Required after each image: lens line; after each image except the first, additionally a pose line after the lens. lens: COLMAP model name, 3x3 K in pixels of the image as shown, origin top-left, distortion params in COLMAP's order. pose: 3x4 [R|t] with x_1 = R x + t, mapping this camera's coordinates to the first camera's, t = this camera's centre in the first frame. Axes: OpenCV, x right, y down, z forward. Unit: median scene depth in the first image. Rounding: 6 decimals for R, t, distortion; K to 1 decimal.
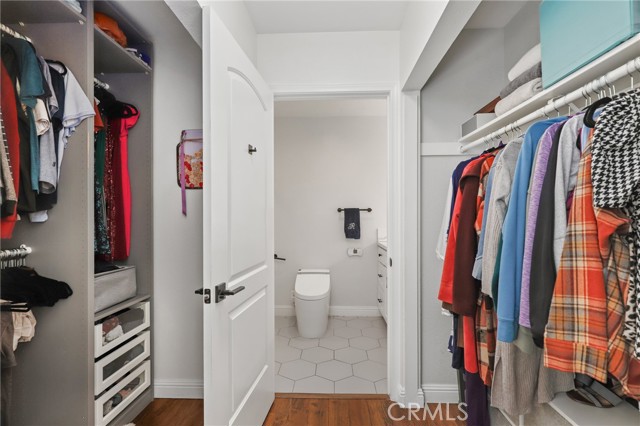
lens RADIAL K [[292.5, 0, 318.4], [0, 292.5, 217.2], [0, 0, 1]] dist [-0.000496, 0.000066]
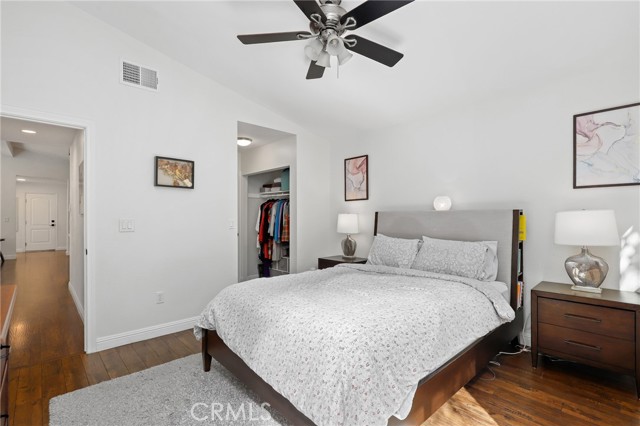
lens RADIAL K [[292.5, 0, 318.7], [0, 292.5, 213.7], [0, 0, 1]] dist [-0.000496, 0.000066]
pose [[0.702695, 0.009771, 0.711424, -1.255465], [-0.001097, 0.999919, -0.012650, -0.013354], [-0.711490, 0.008109, 0.702649, -1.592337]]
